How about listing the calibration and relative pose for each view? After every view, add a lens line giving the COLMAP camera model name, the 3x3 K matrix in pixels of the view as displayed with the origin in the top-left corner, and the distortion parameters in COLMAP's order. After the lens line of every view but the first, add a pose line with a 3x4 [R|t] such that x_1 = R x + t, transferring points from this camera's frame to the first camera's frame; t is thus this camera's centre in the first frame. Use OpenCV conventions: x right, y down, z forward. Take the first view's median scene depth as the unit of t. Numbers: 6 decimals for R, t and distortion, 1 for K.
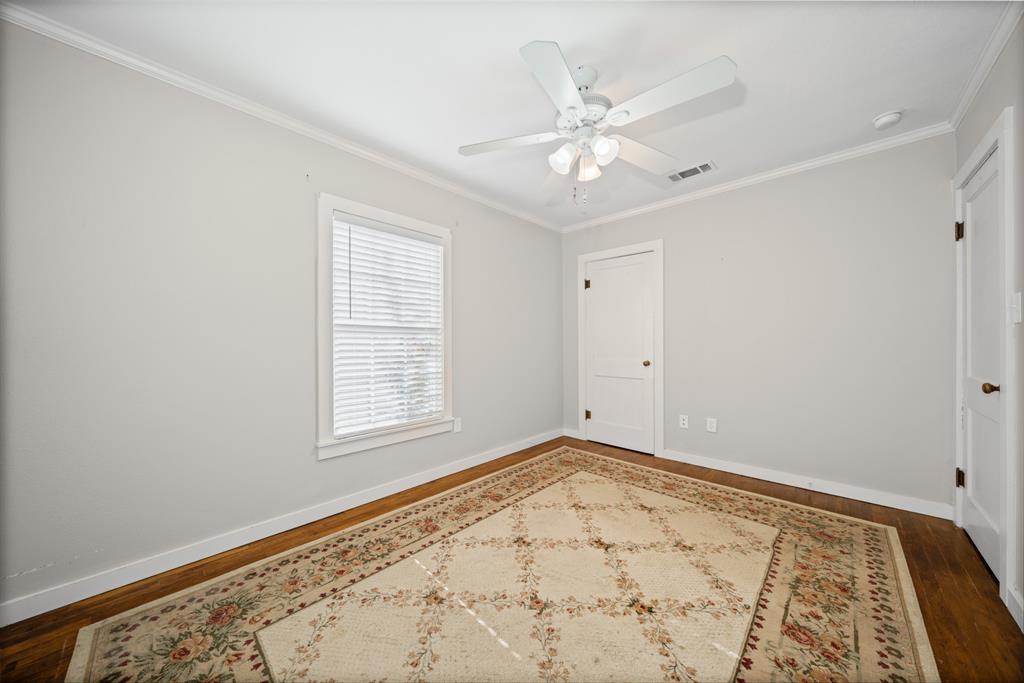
lens RADIAL K [[346.1, 0, 508.9], [0, 346.1, 339.8], [0, 0, 1]] dist [-0.006402, 0.000117]
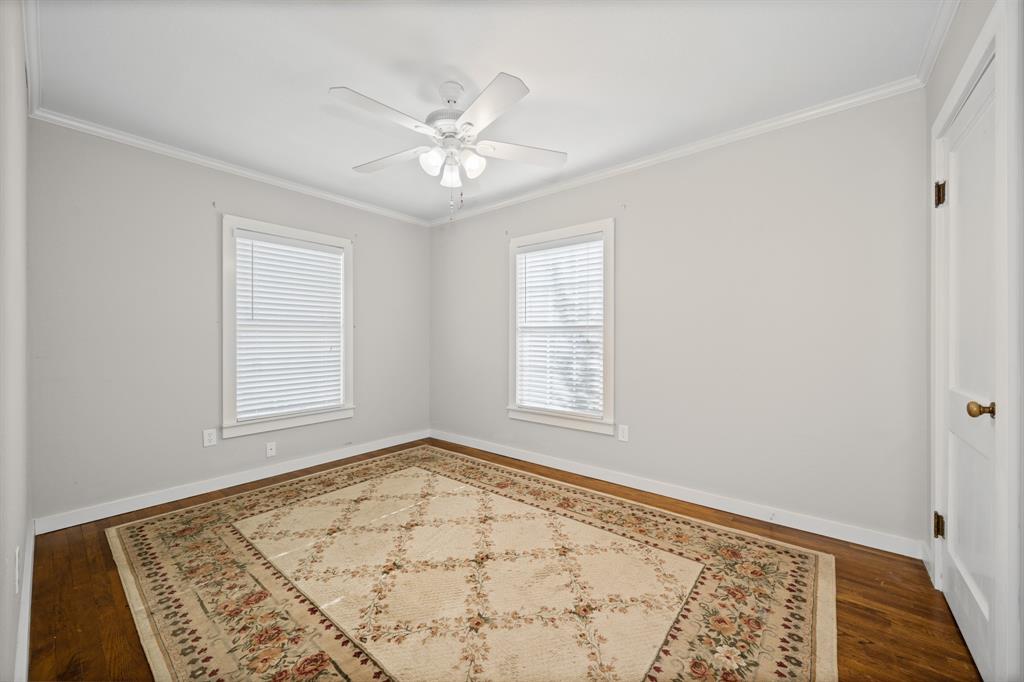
lens RADIAL K [[393.4, 0, 508.6], [0, 393.4, 337.8], [0, 0, 1]] dist [0.000450, 0.000007]
pose [[0.066795, -0.002455, -0.997764, 1.065481], [0.004898, 0.999986, -0.002133, 0.002932], [0.997755, -0.004744, 0.066806, 0.806271]]
